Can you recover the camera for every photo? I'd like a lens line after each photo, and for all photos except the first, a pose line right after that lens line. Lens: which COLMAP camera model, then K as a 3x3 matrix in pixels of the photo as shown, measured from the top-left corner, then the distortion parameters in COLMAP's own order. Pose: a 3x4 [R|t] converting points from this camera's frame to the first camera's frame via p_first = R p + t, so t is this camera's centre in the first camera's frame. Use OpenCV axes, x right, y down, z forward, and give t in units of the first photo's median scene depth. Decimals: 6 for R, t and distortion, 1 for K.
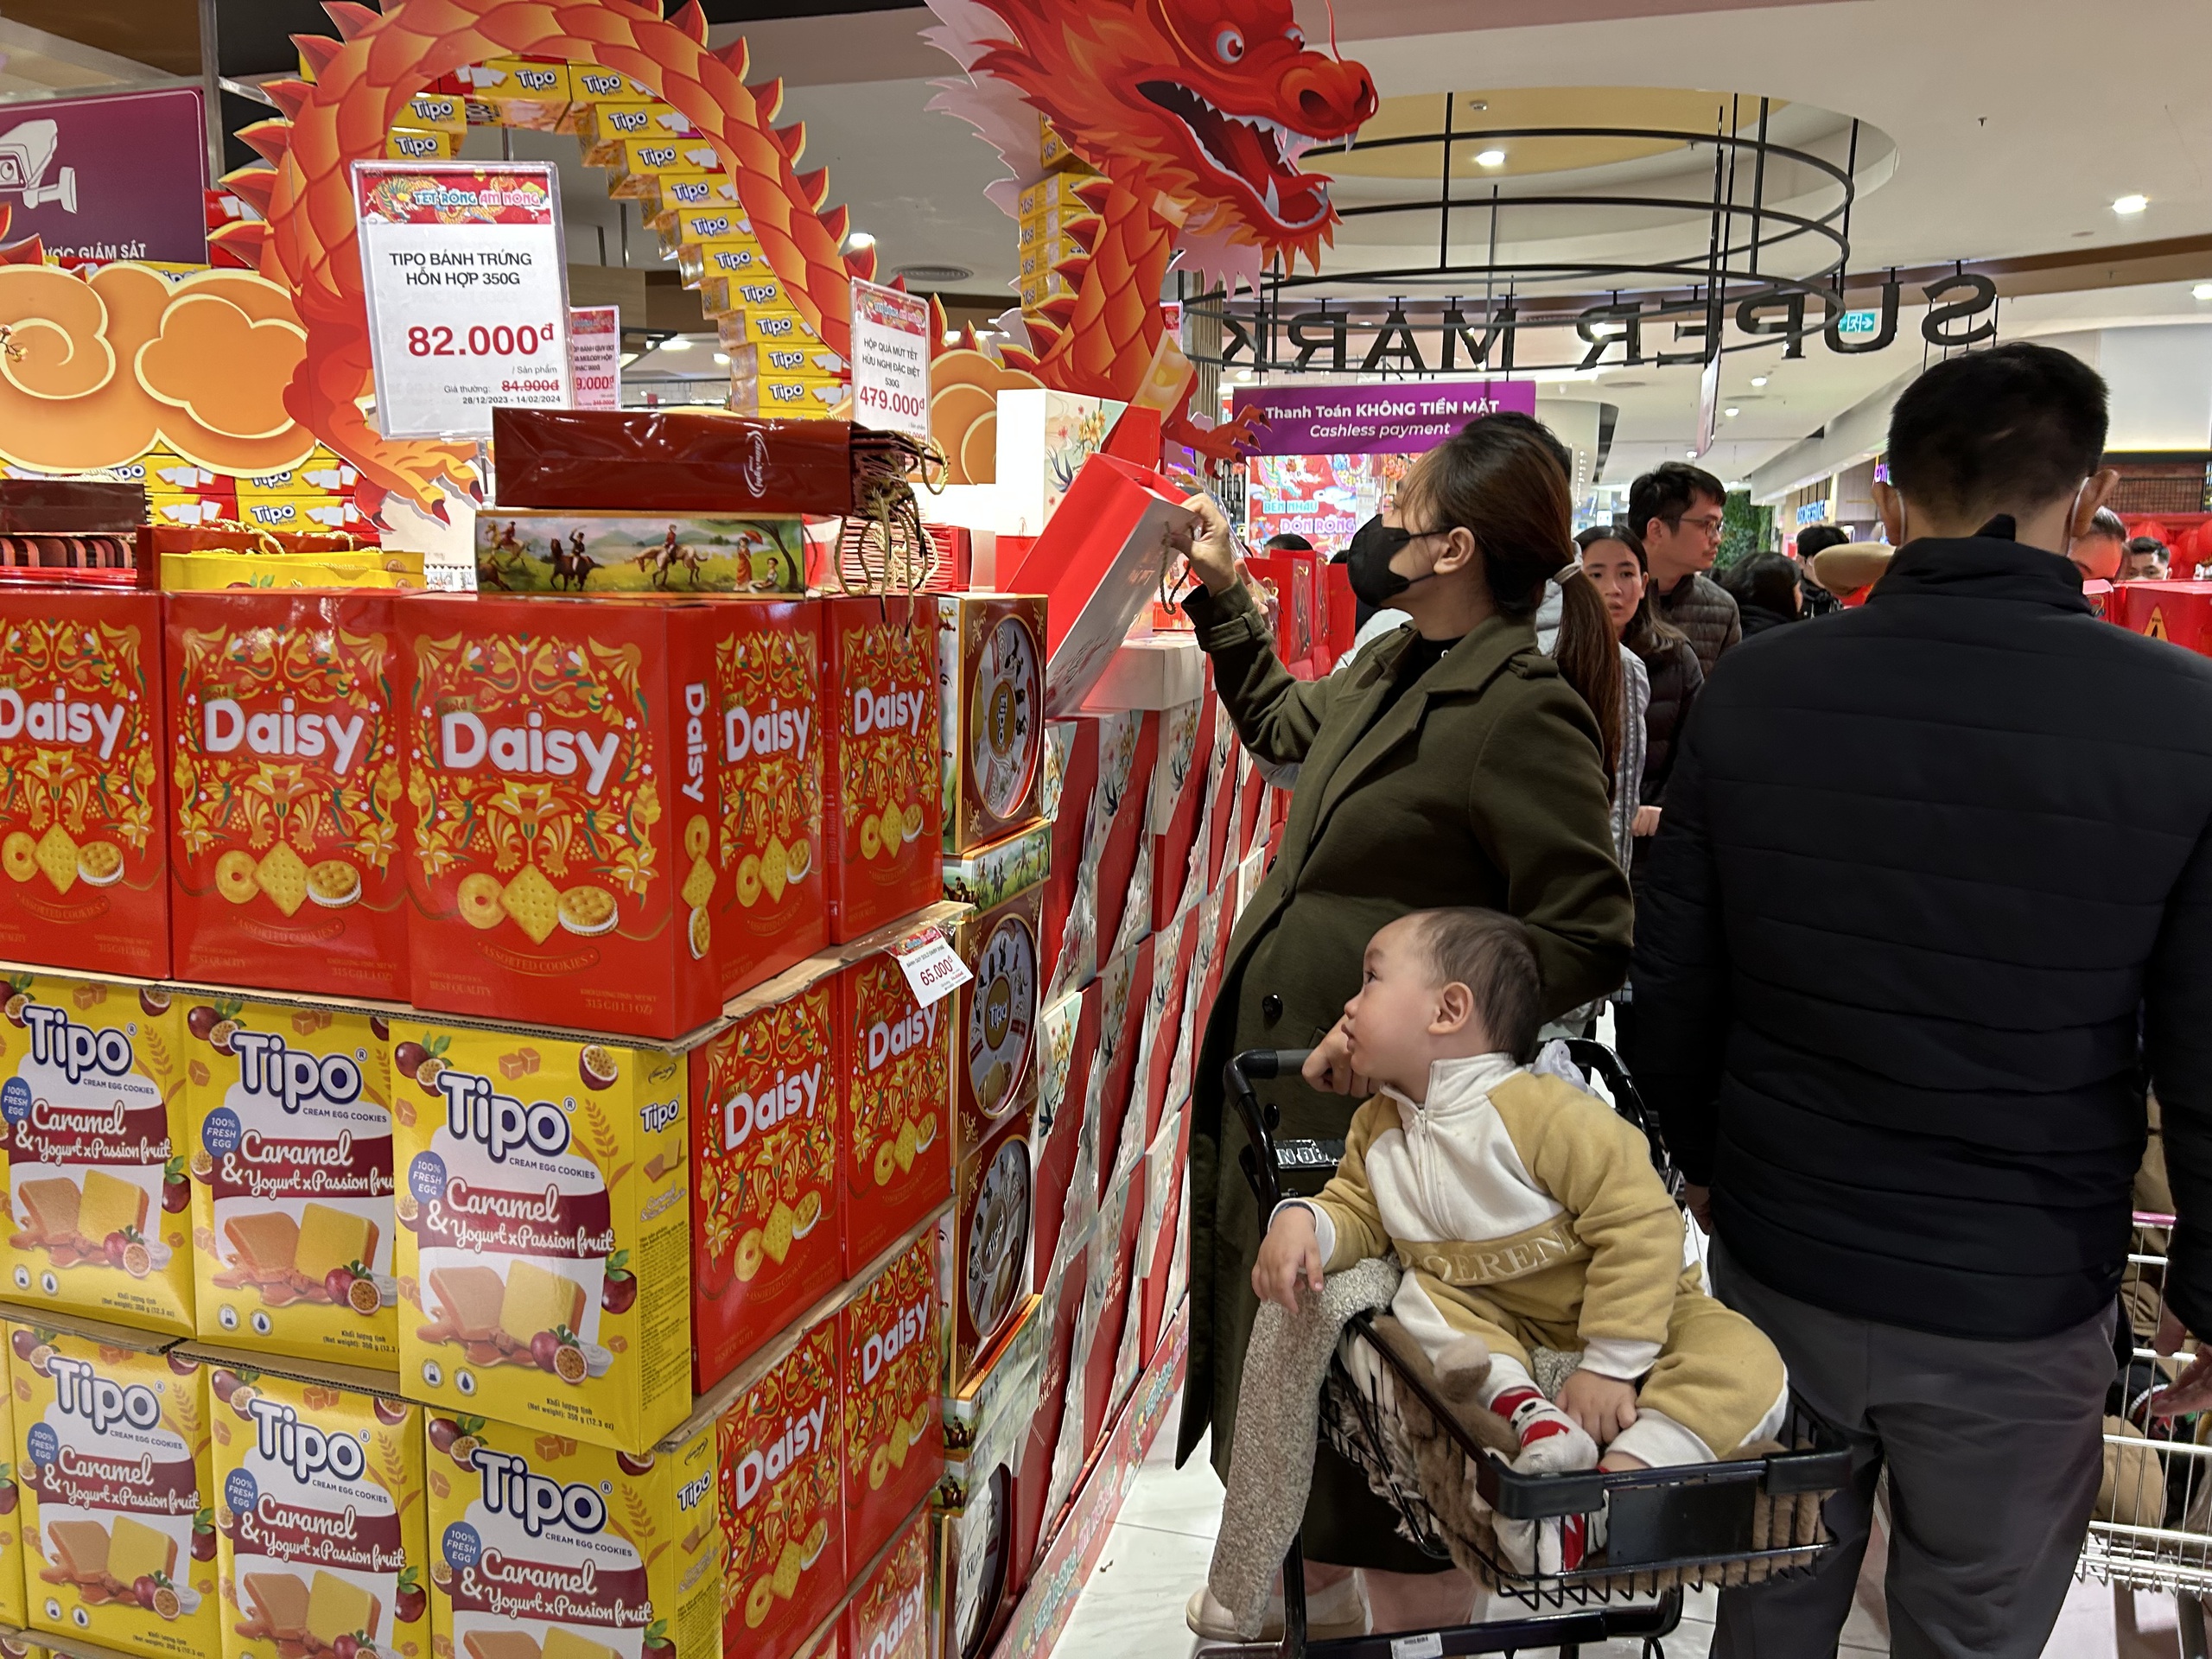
lens RADIAL K [[1696.8, 0, 1073.6], [0, 1696.8, 839.0], [0, 0, 1]] dist [0.031883, -0.009092]
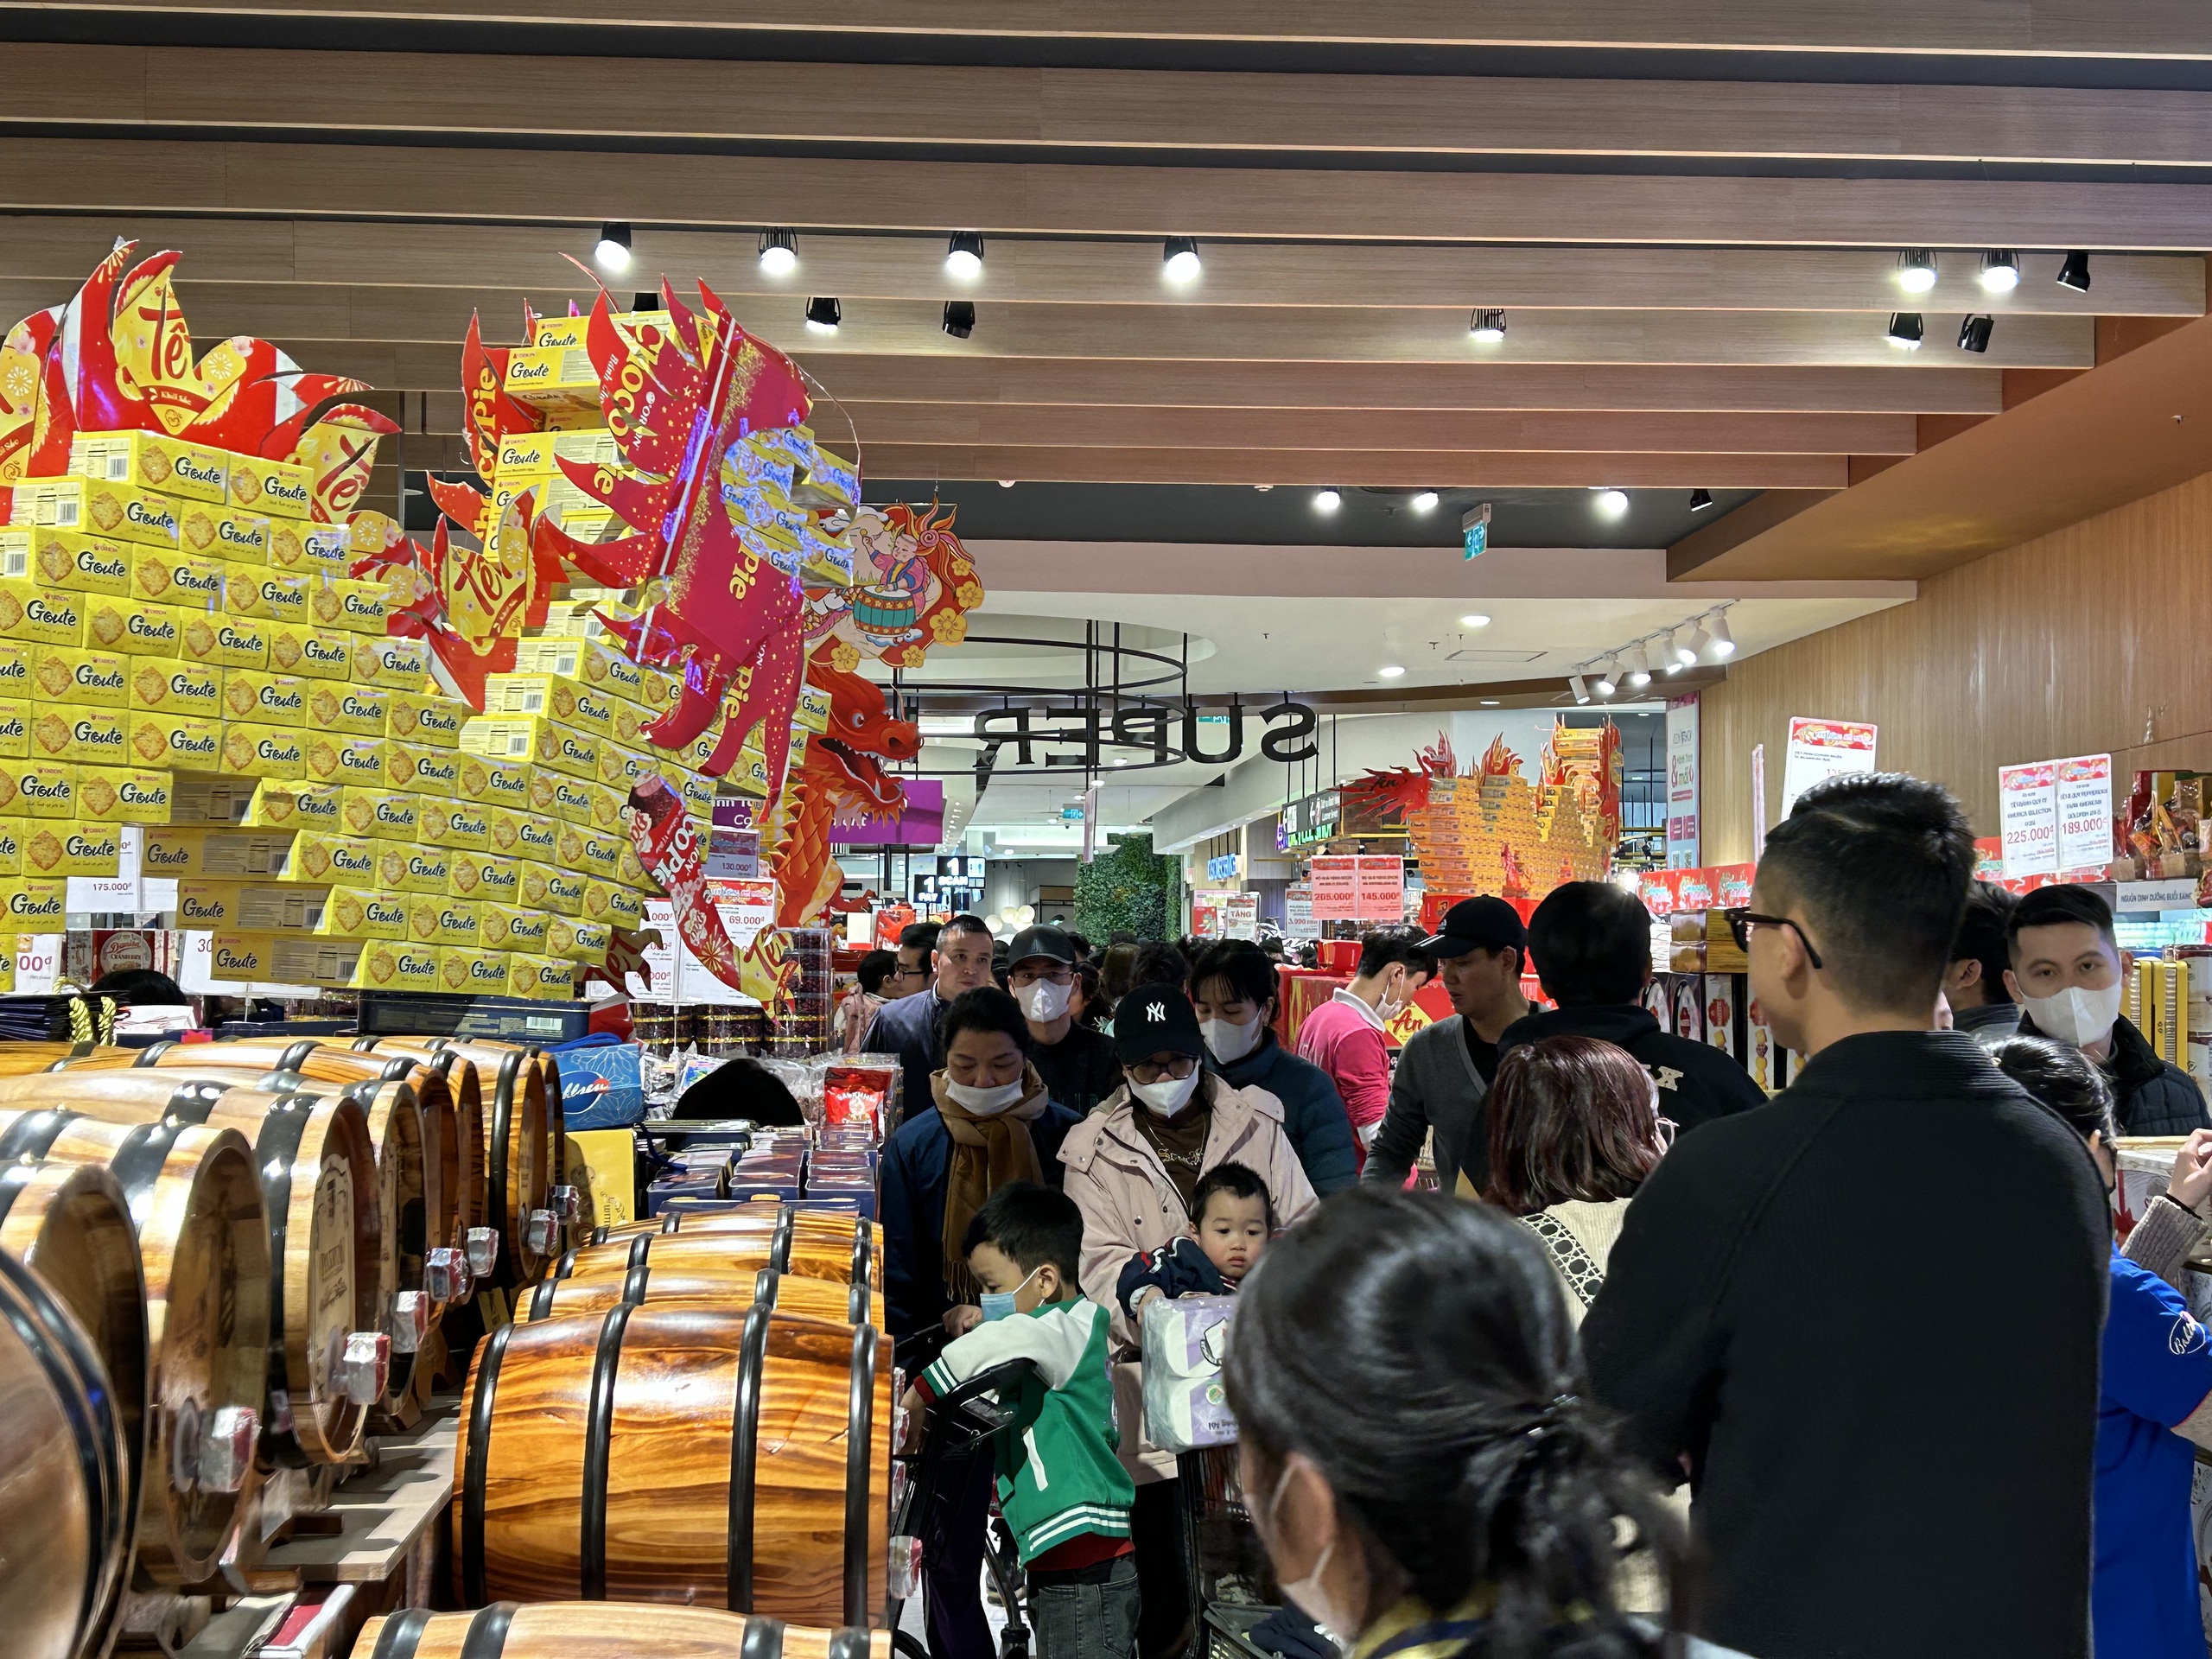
lens RADIAL K [[2793.3, 0, 1098.9], [0, 2793.3, 840.2], [0, 0, 1]] dist [0.242267, -0.023706]
pose [[0.939992, 0.009083, 0.341076, -0.794613], [0.054939, 0.982572, -0.177577, 0.293505], [-0.336744, 0.185659, 0.923111, -2.206453]]
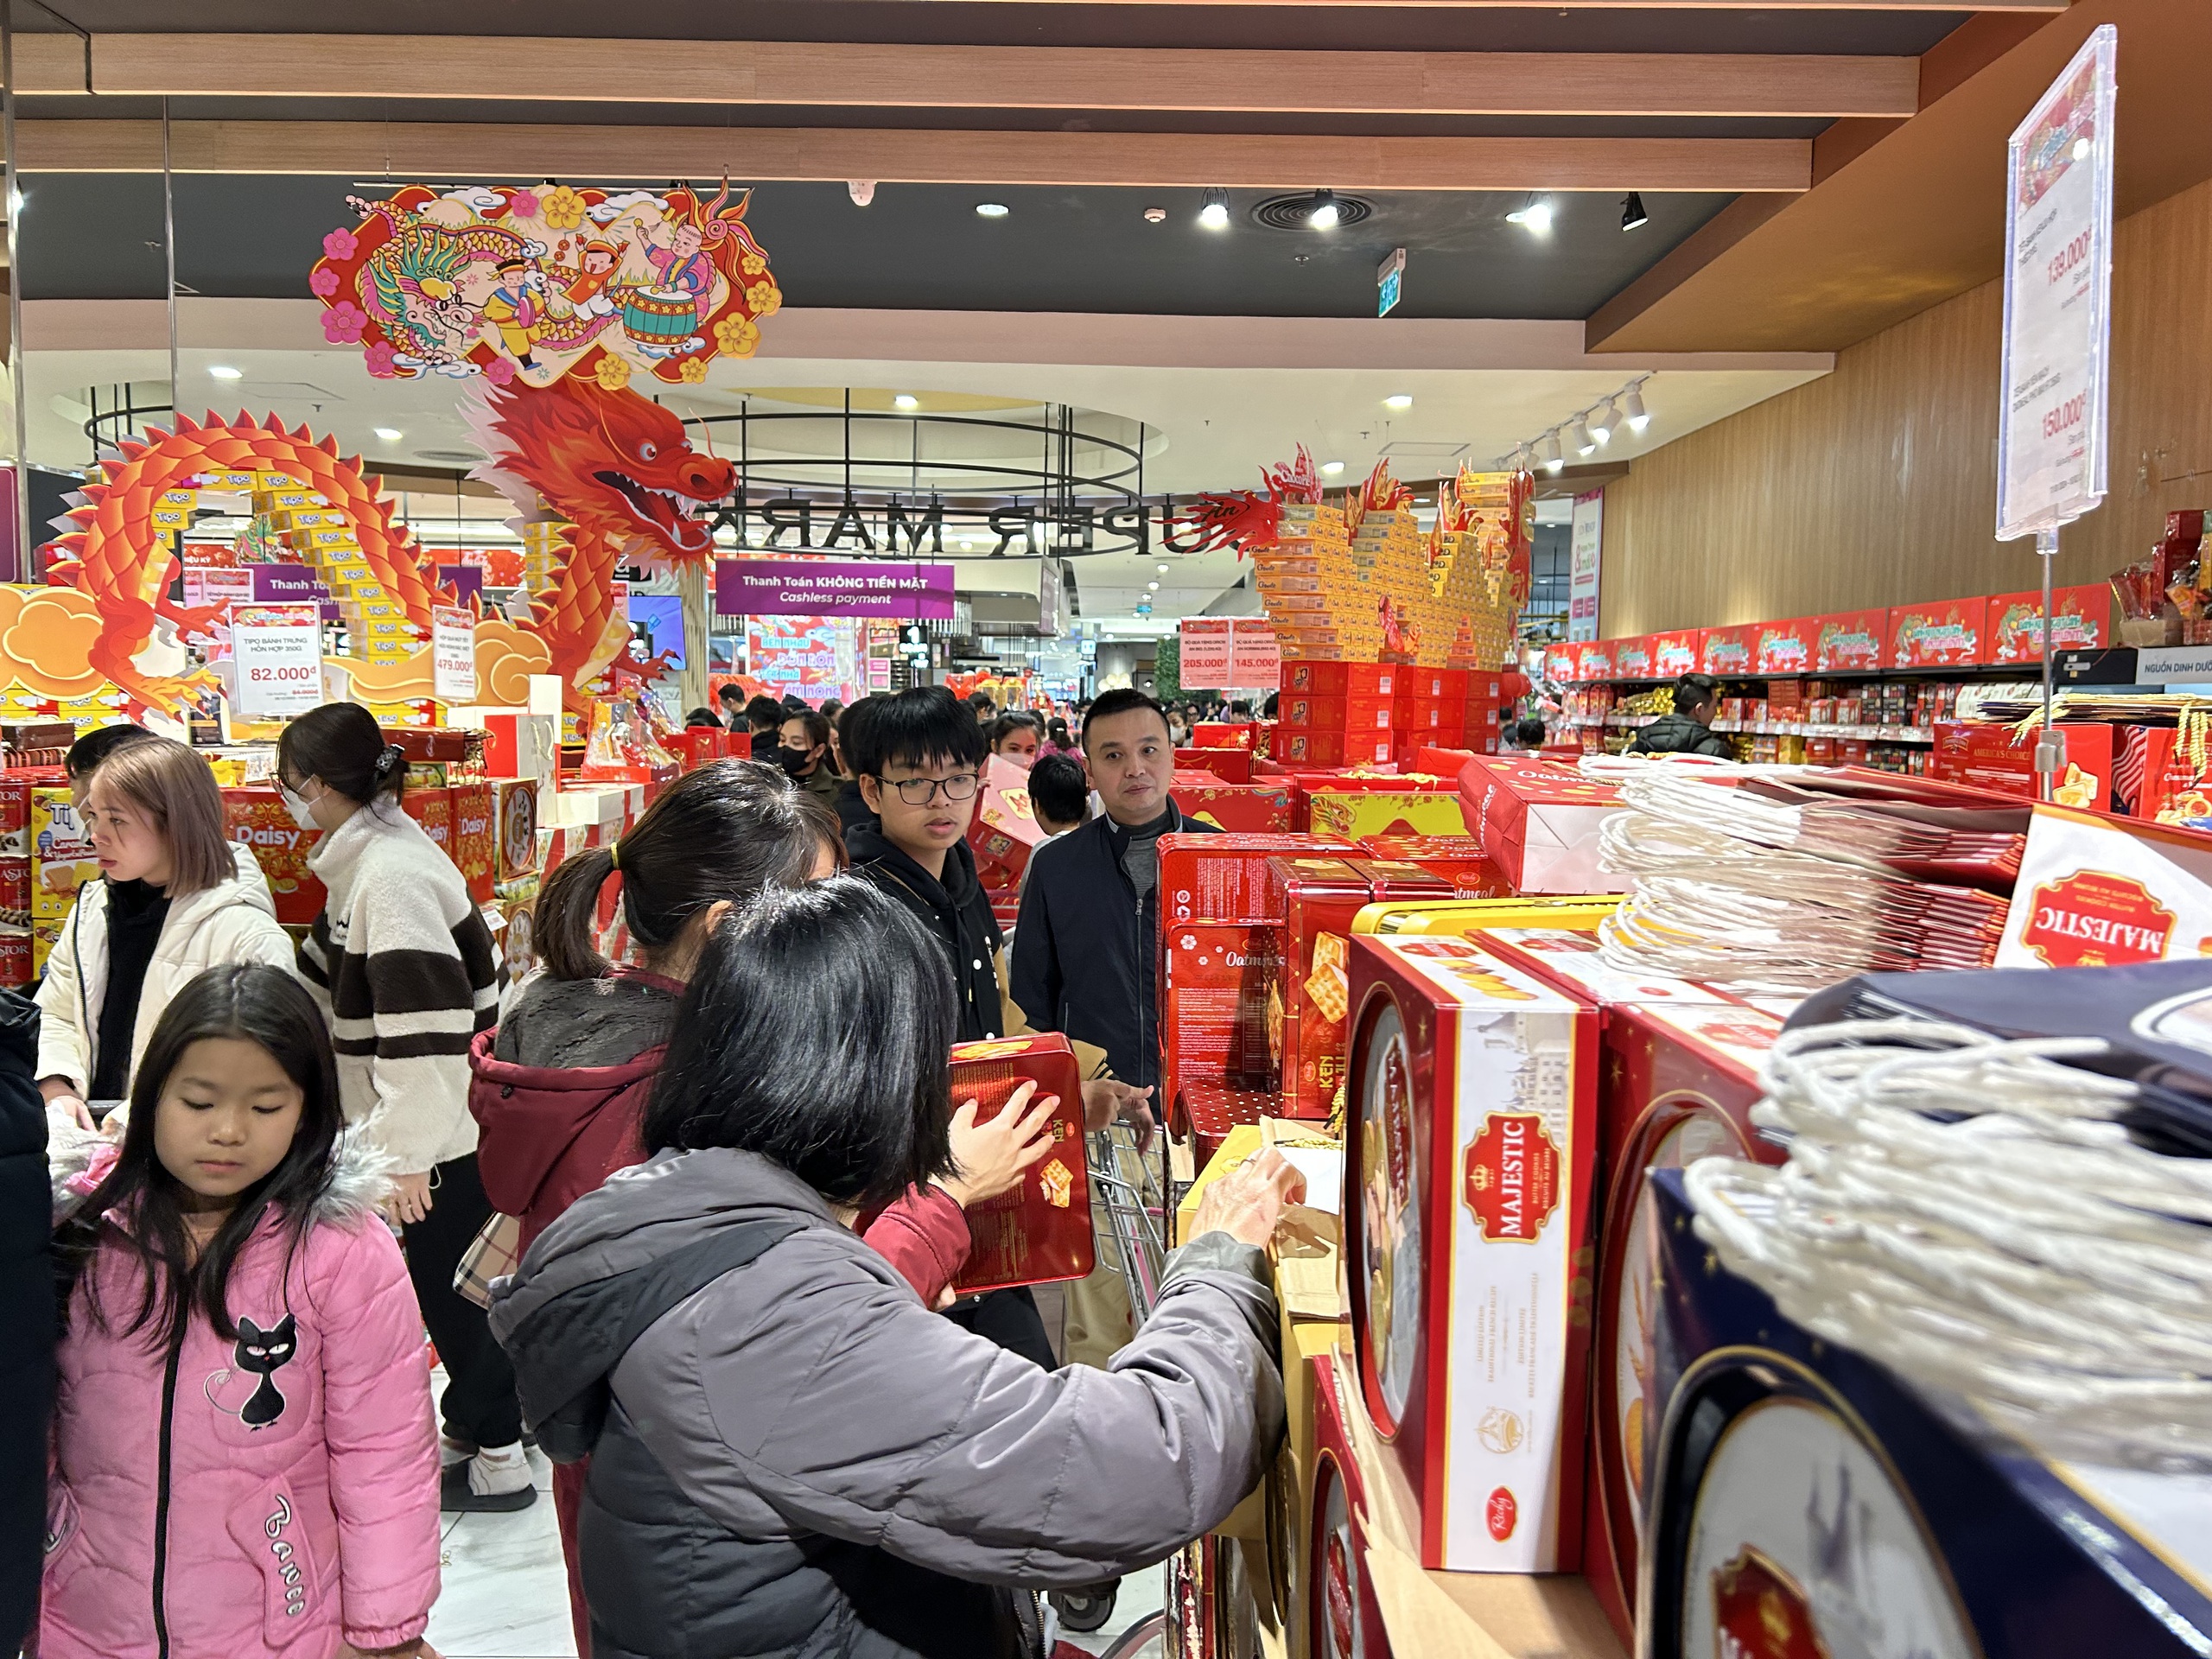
lens RADIAL K [[1696.8, 0, 1073.6], [0, 1696.8, 839.0], [0, 0, 1]] dist [0.031883, -0.009092]
pose [[0.962976, -0.015317, 0.269153, 0.035539], [0.032999, 0.997574, -0.061294, 0.062052], [-0.267562, 0.067906, 0.961145, -0.810838]]
